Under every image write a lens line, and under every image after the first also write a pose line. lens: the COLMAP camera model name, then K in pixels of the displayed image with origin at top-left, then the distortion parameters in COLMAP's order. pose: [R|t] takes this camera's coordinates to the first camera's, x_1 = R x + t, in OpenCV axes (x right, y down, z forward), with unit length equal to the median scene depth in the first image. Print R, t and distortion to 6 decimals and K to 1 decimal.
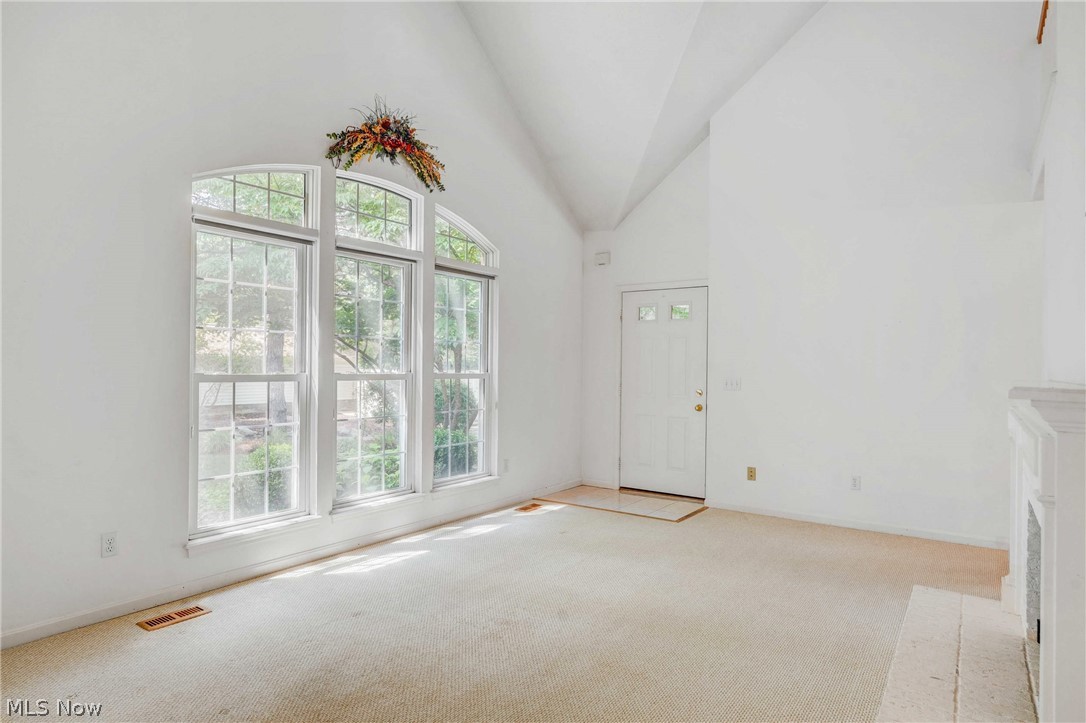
lens RADIAL K [[612.6, 0, 543.0], [0, 612.6, 361.5], [0, 0, 1]] dist [-0.003156, -0.000289]
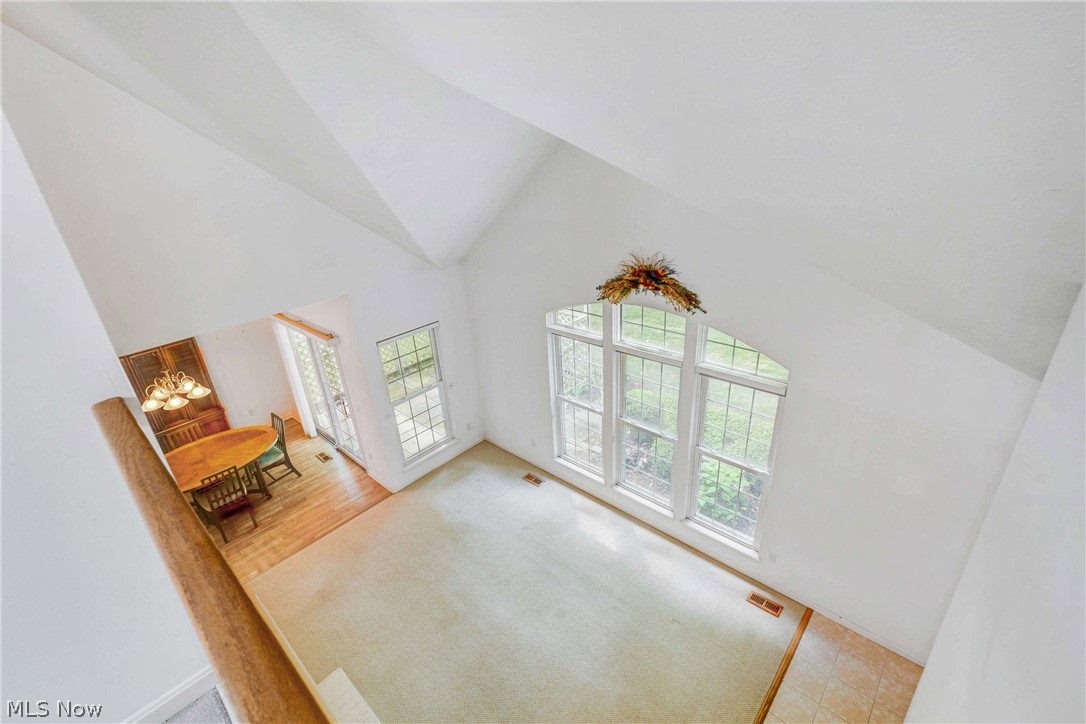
lens RADIAL K [[479.0, 0, 537.3], [0, 479.0, 370.3], [0, 0, 1]] dist [-0.000817, 0.000776]
pose [[-0.124858, 0.430782, -0.893777, 0.672692], [0.068537, 0.902419, 0.425373, -0.571439], [0.989805, -0.008146, -0.142198, 0.830435]]
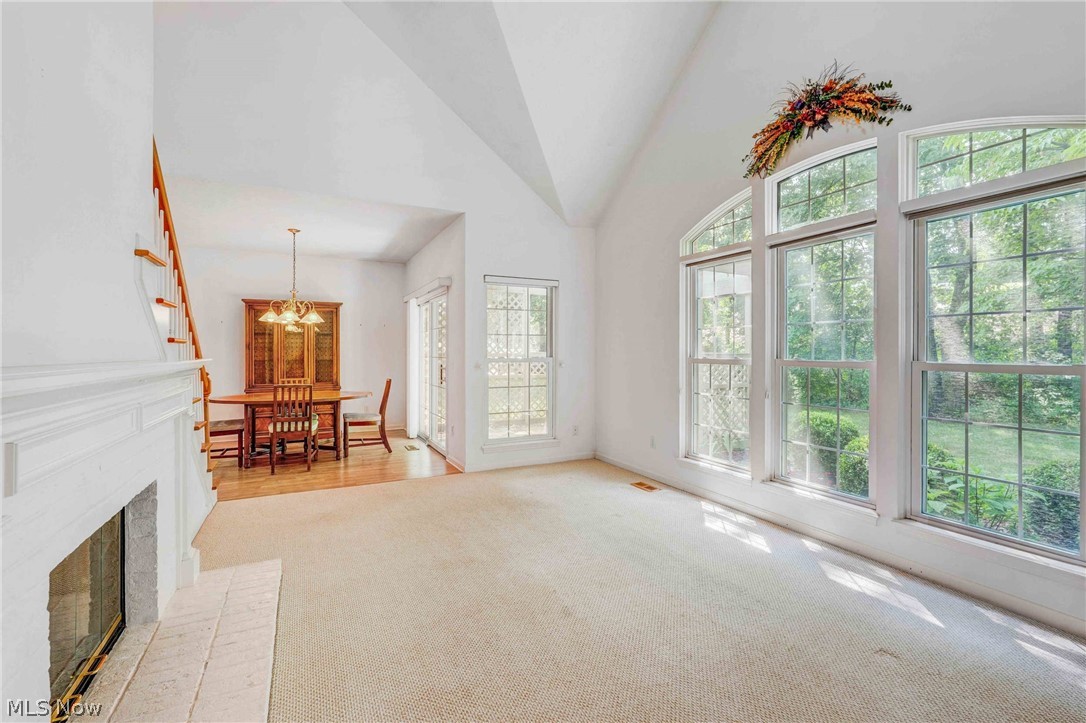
lens RADIAL K [[484.5, 0, 541.7], [0, 484.5, 350.1], [0, 0, 1]] dist [-0.001701, -0.000026]
pose [[-0.467927, -0.009625, -0.883715, 0.540969], [-0.001585, 0.999948, -0.010051, 0.010294], [0.883766, -0.003302, -0.467918, 0.889417]]
